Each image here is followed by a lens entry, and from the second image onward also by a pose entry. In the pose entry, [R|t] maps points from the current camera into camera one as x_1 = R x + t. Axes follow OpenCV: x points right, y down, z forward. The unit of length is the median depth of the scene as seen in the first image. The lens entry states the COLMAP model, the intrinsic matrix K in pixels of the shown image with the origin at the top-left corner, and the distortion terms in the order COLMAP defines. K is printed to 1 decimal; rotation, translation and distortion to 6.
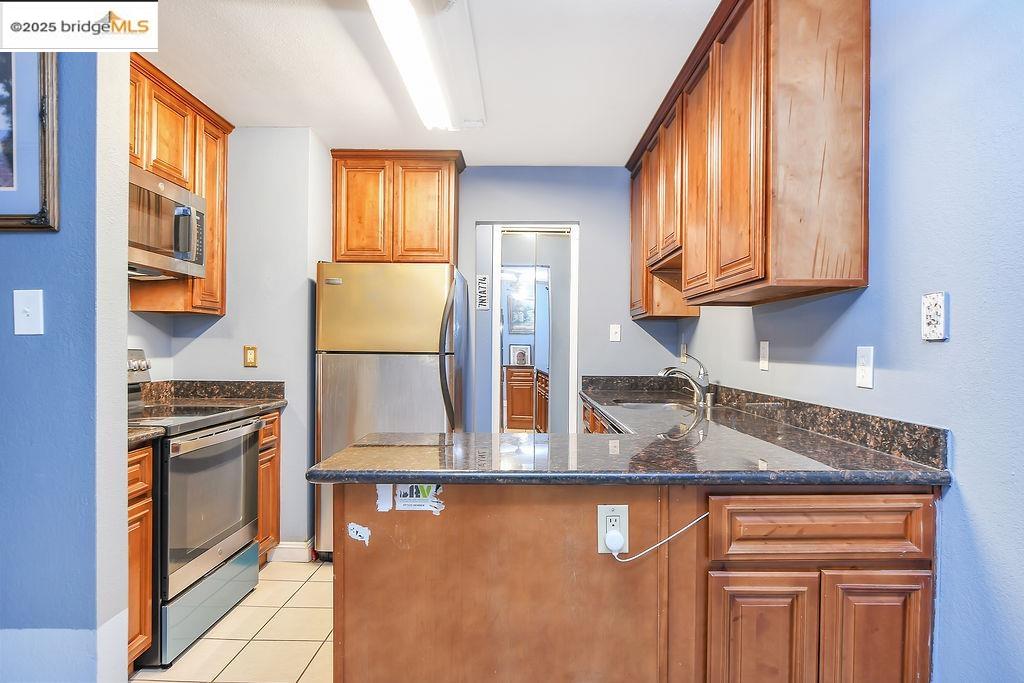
lens RADIAL K [[582.6, 0, 521.1], [0, 582.6, 349.0], [0, 0, 1]] dist [-0.020104, 0.001287]
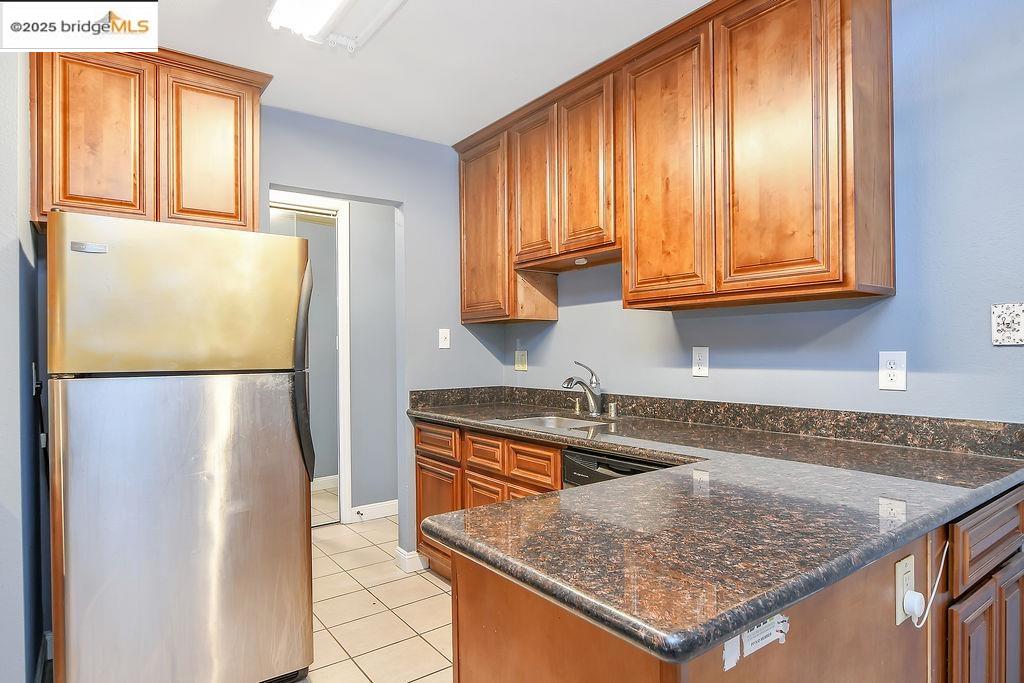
lens RADIAL K [[582.6, 0, 524.7], [0, 582.6, 351.8], [0, 0, 1]] dist [-0.020104, 0.001287]
pose [[0.799676, -0.014993, 0.600245, -0.540789], [0.017374, 0.999847, 0.001827, -0.016061], [-0.600180, 0.008967, 0.799814, 0.516131]]
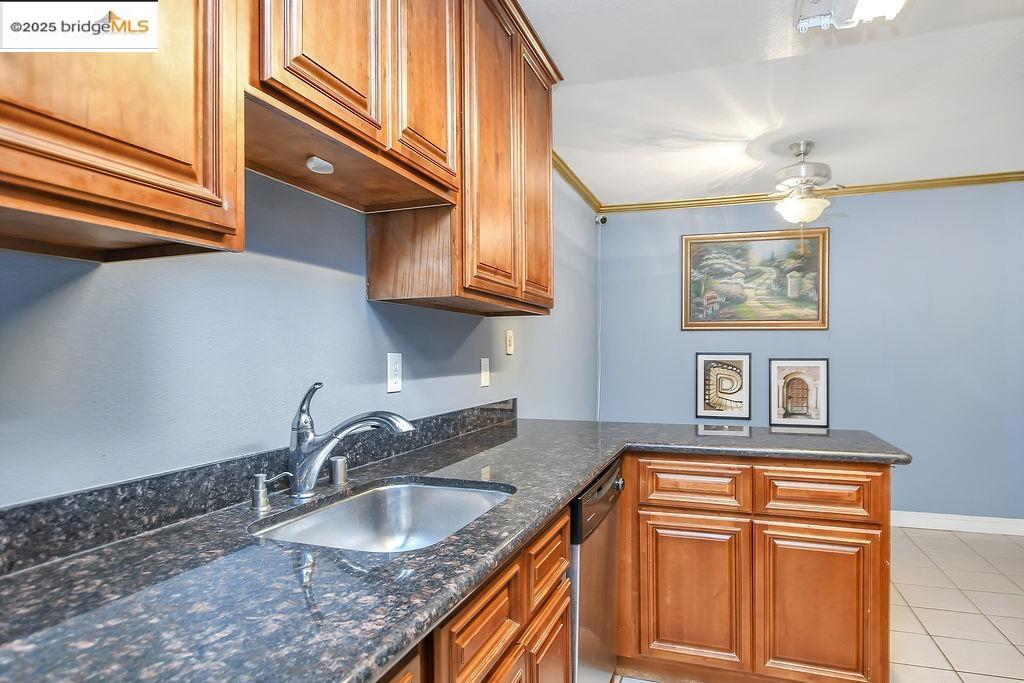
lens RADIAL K [[582.6, 0, 510.2], [0, 582.6, 346.2], [0, 0, 1]] dist [-0.020104, 0.001287]
pose [[-0.935859, -0.000365, 0.352376, 0.019856], [-0.002740, 0.999977, -0.006239, -0.023552], [-0.352365, -0.006805, -0.935838, 2.176430]]
